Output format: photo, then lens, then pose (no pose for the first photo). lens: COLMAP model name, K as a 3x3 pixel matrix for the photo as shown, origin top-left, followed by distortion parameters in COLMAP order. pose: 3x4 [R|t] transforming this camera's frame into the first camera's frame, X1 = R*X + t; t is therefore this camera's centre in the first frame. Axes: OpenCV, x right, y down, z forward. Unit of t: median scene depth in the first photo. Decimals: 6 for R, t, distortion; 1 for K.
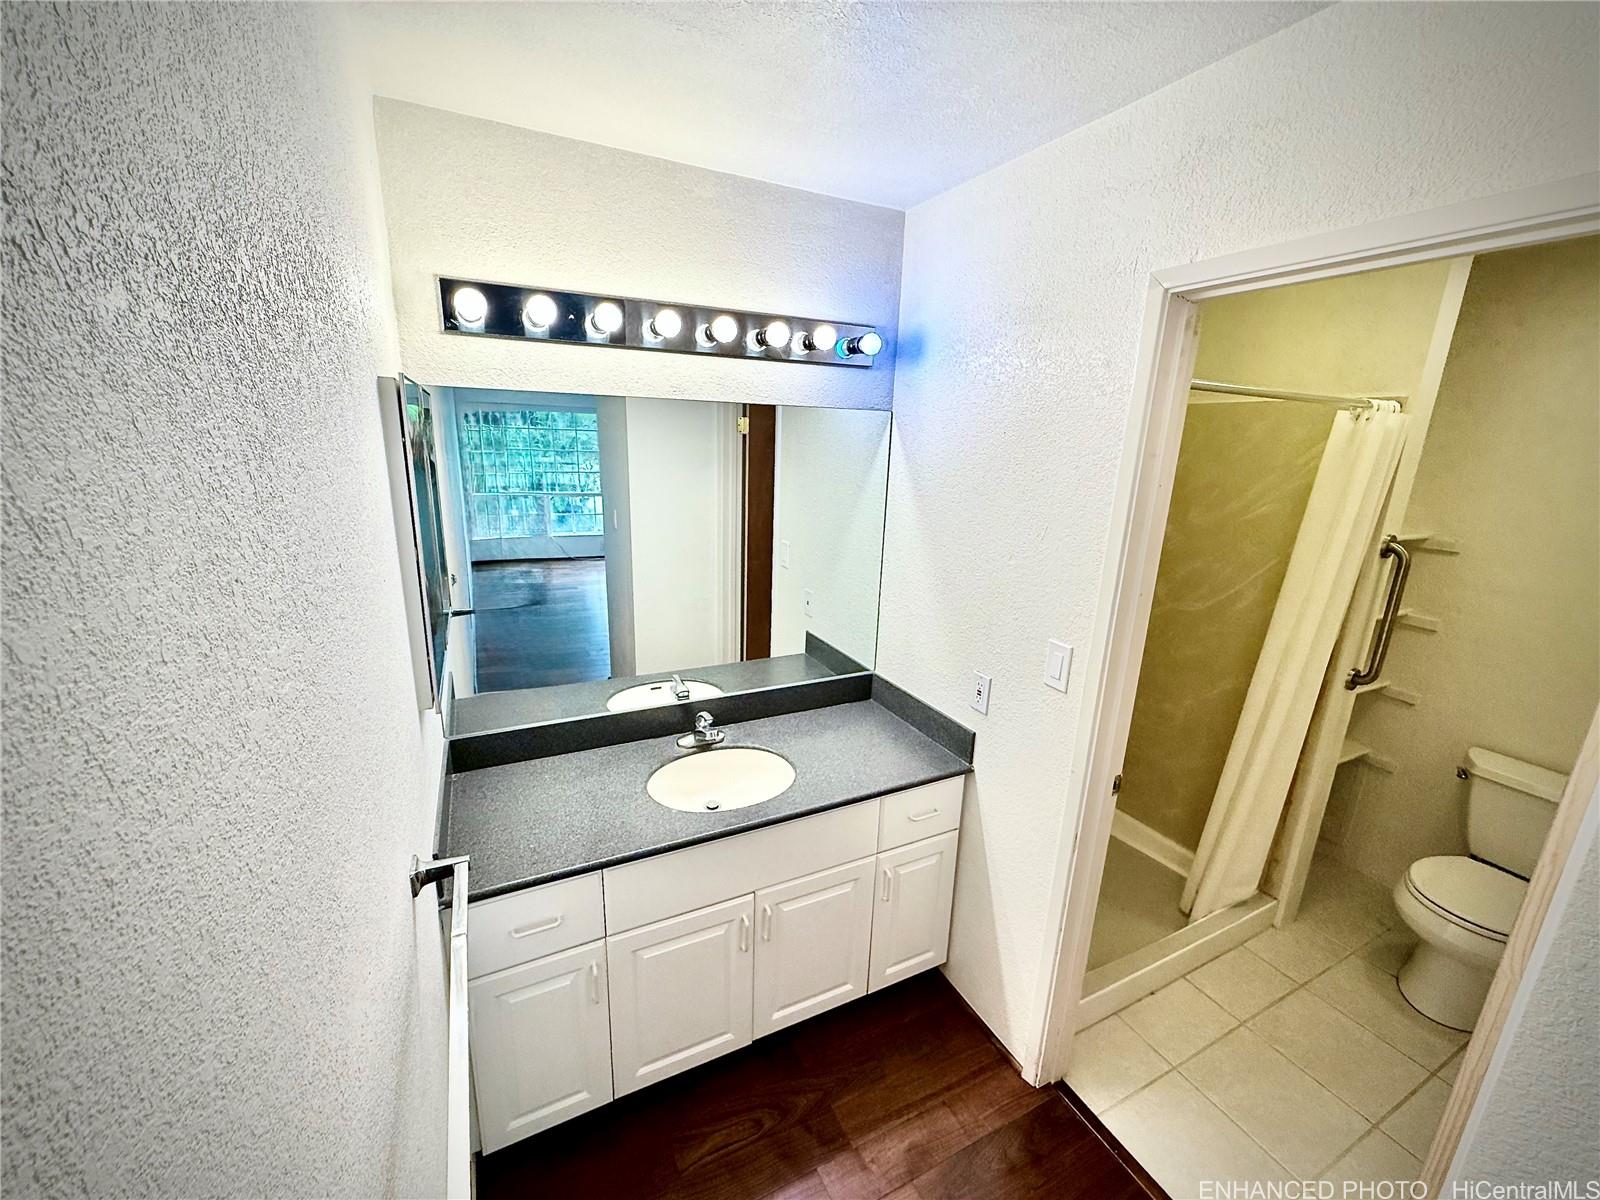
lens RADIAL K [[636.6, 0, 788.9], [0, 636.6, 599.9], [0, 0, 1]] dist [-0.003588, 0.000093]
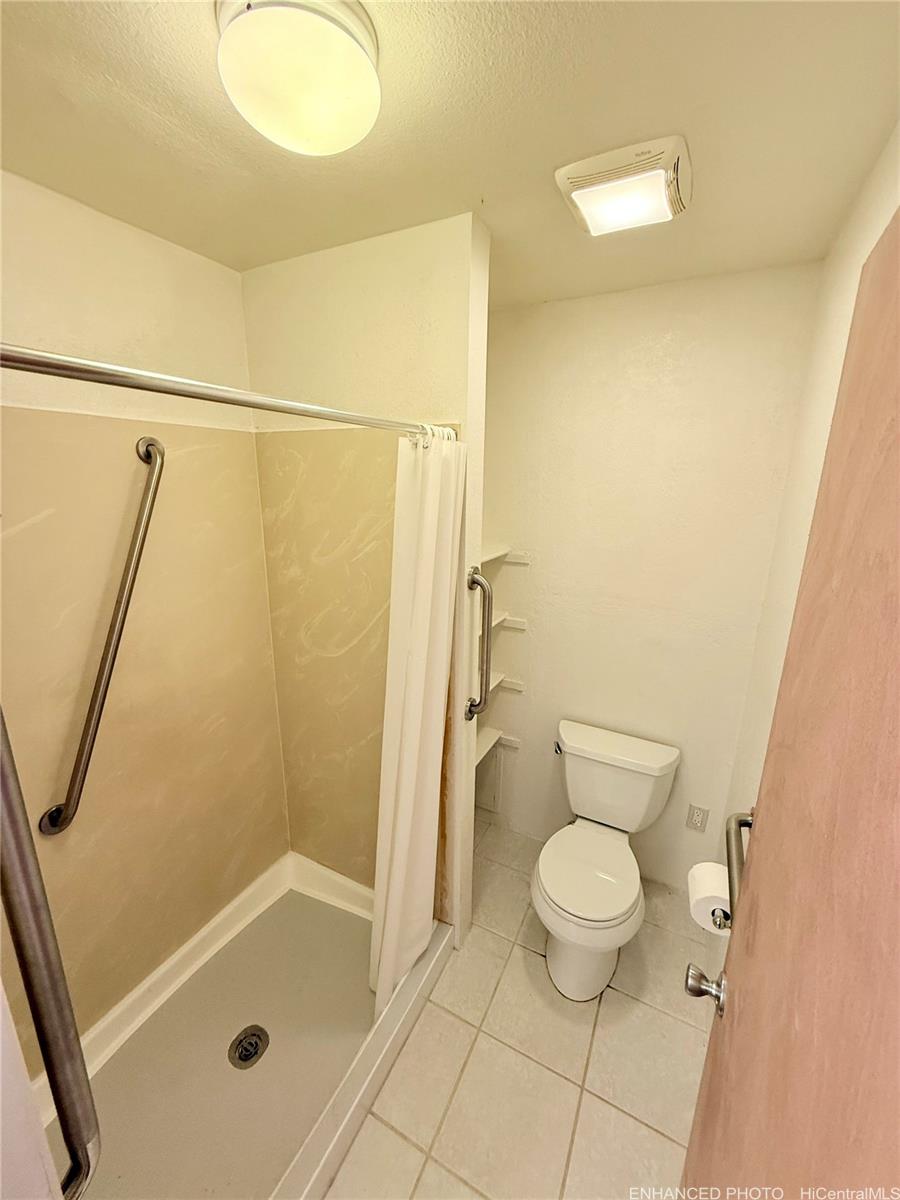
lens RADIAL K [[477.4, 0, 448.5], [0, 477.4, 597.0], [0, 0, 1]] dist [-0.003588, 0.000093]
pose [[0.803727, -0.167787, 0.570851, 0.442894], [0.160947, 0.984957, 0.062898, -0.098729], [-0.572816, 0.041324, 0.818641, 0.380048]]
